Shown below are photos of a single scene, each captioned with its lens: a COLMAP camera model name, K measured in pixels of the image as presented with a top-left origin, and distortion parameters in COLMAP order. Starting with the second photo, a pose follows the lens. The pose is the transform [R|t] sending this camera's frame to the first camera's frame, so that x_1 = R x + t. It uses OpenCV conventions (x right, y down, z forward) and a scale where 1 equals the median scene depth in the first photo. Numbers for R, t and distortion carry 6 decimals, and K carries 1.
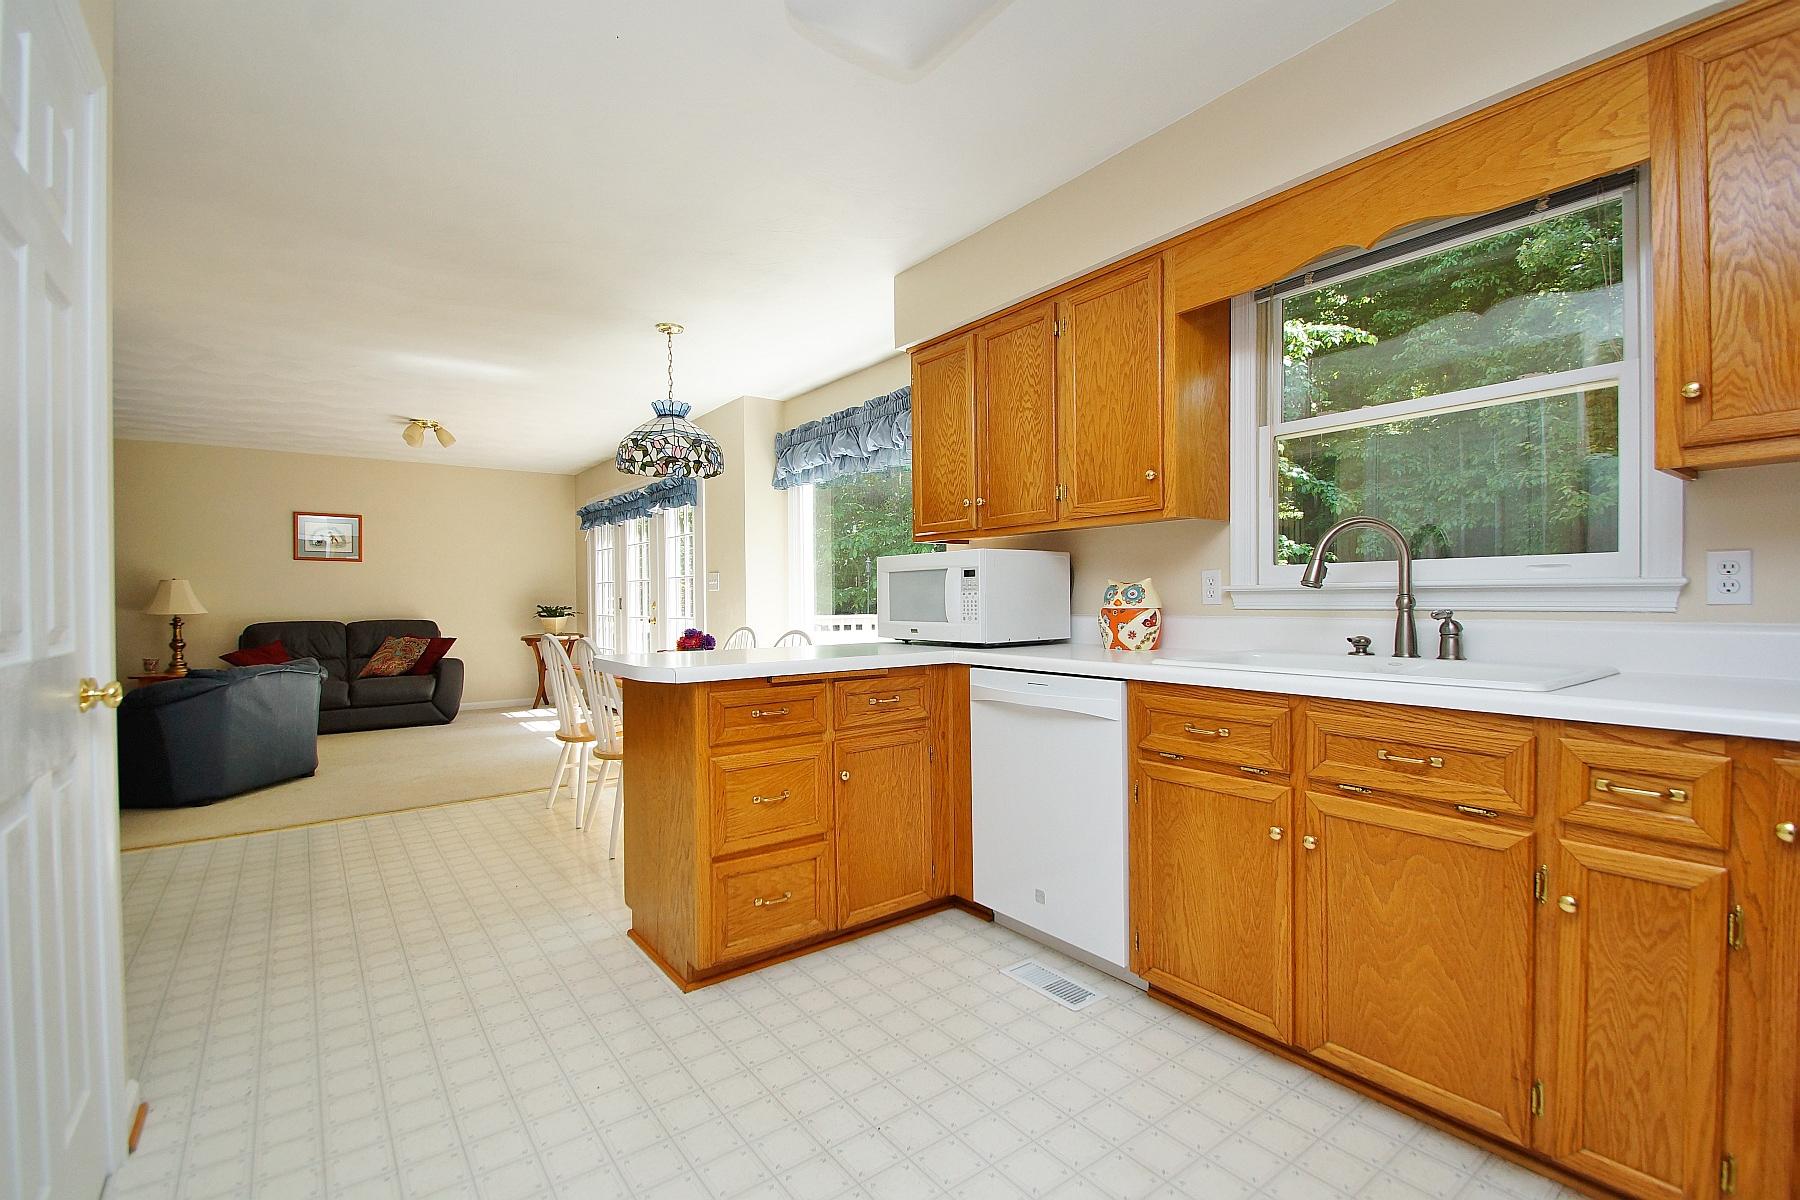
lens RADIAL K [[804.0, 0, 895.2], [0, 804.0, 605.6], [0, 0, 1]] dist [0.000632, 0.000035]
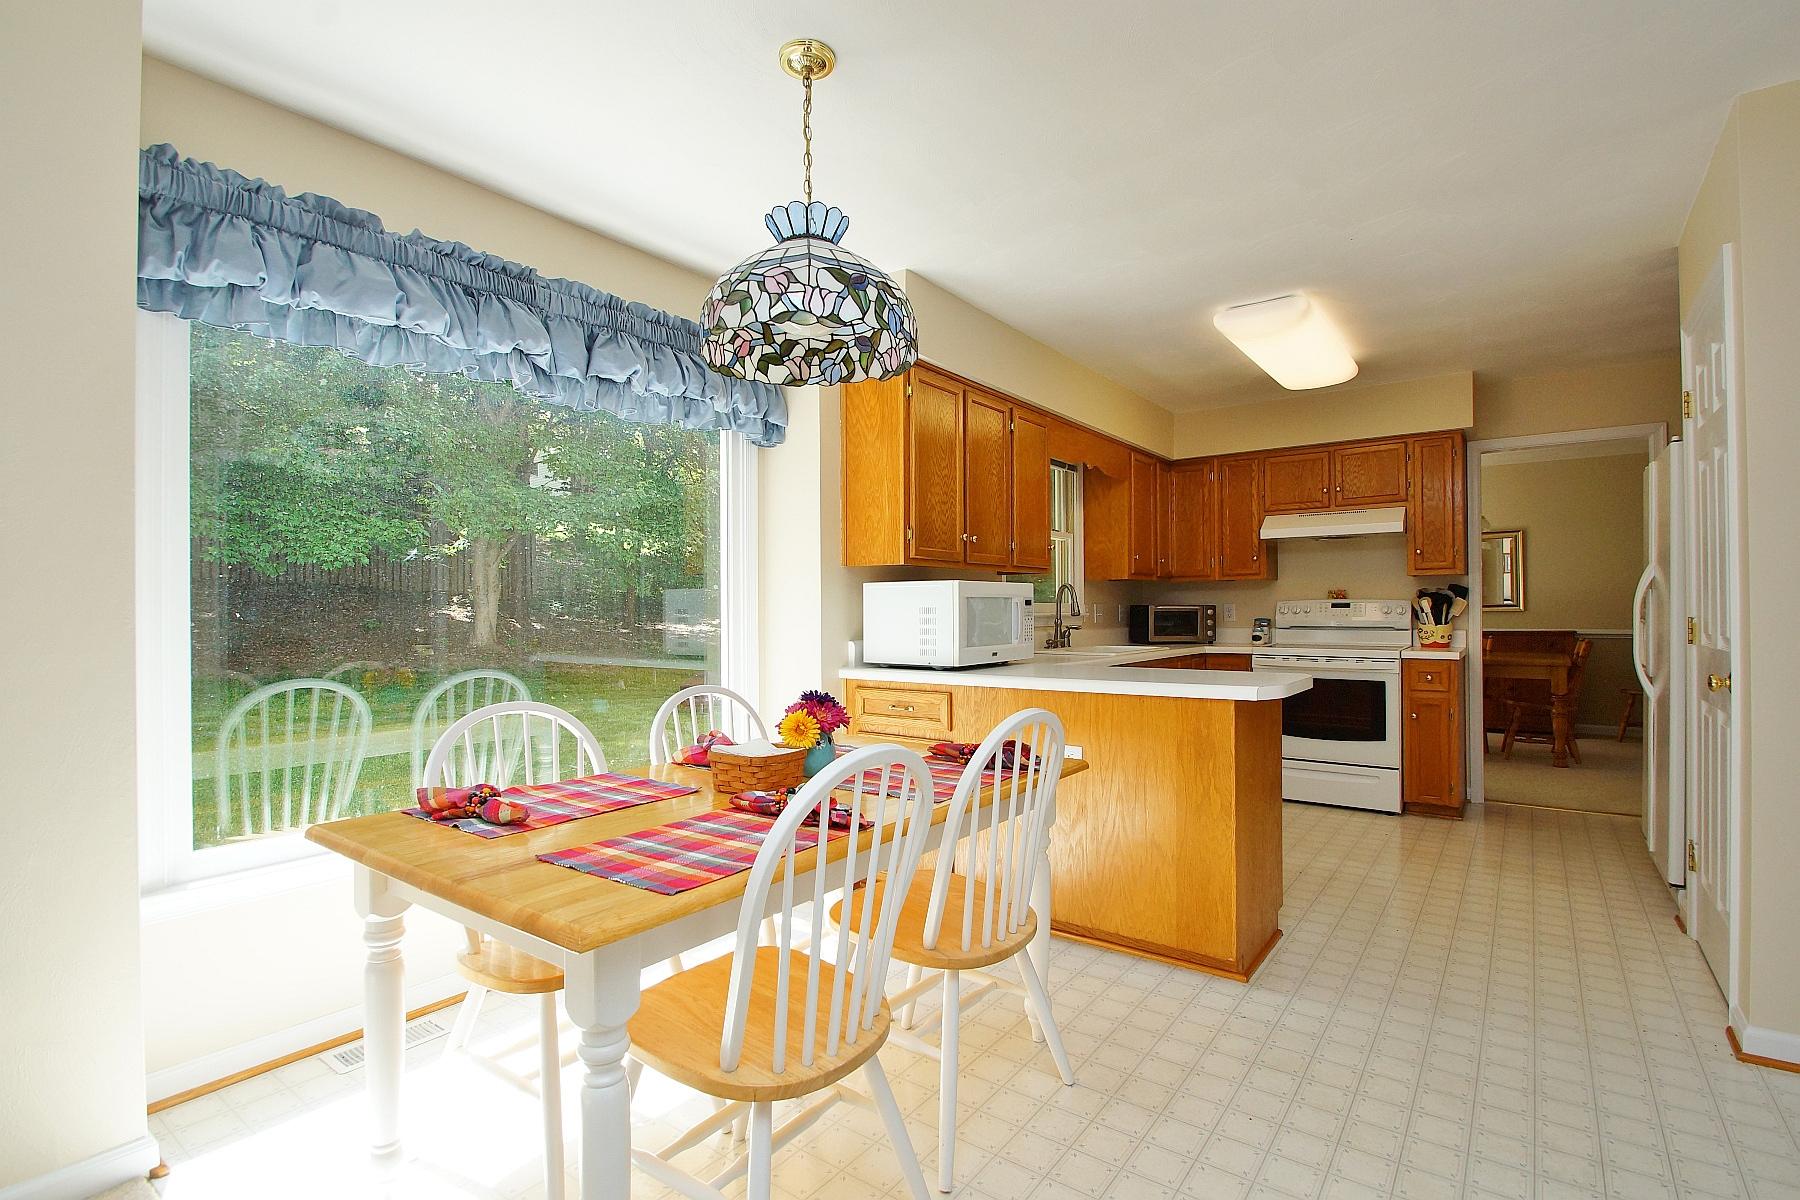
lens RADIAL K [[840.8, 0, 900.0], [0, 840.8, 600.0], [0, 0, 1]] dist [0.000570, -0.009051]
pose [[-0.290414, 0.023763, 0.956606, -1.131526], [0.018231, 0.999648, -0.019298, -0.023342], [-0.956728, 0.011836, -0.290745, 1.631480]]
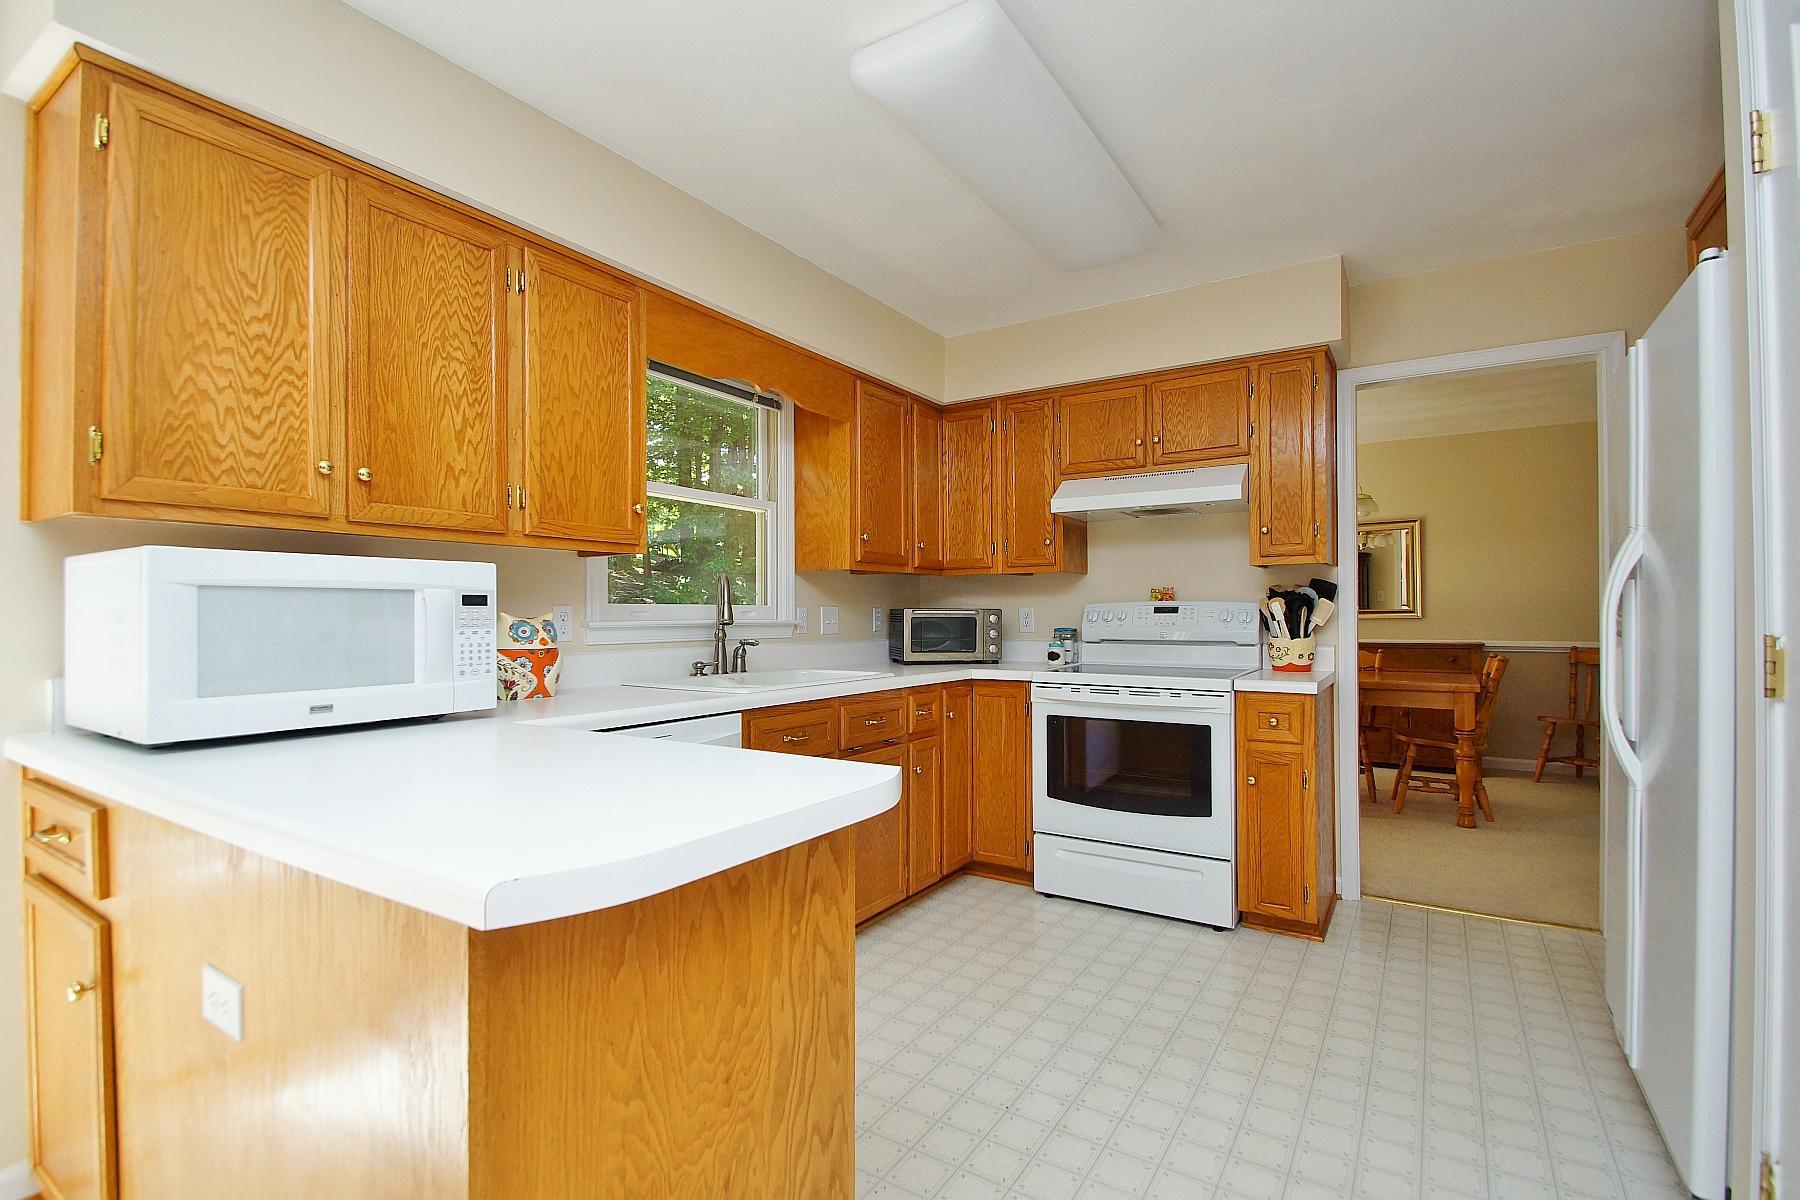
lens RADIAL K [[823.0, 0, 901.8], [0, 823.0, 602.8], [0, 0, 1]] dist [-0.000404, -0.000373]
pose [[-0.355482, 0.026389, 0.934311, -0.655689], [0.016457, 0.999623, -0.021972, -0.018993], [-0.934538, 0.007566, -0.355782, 0.957799]]
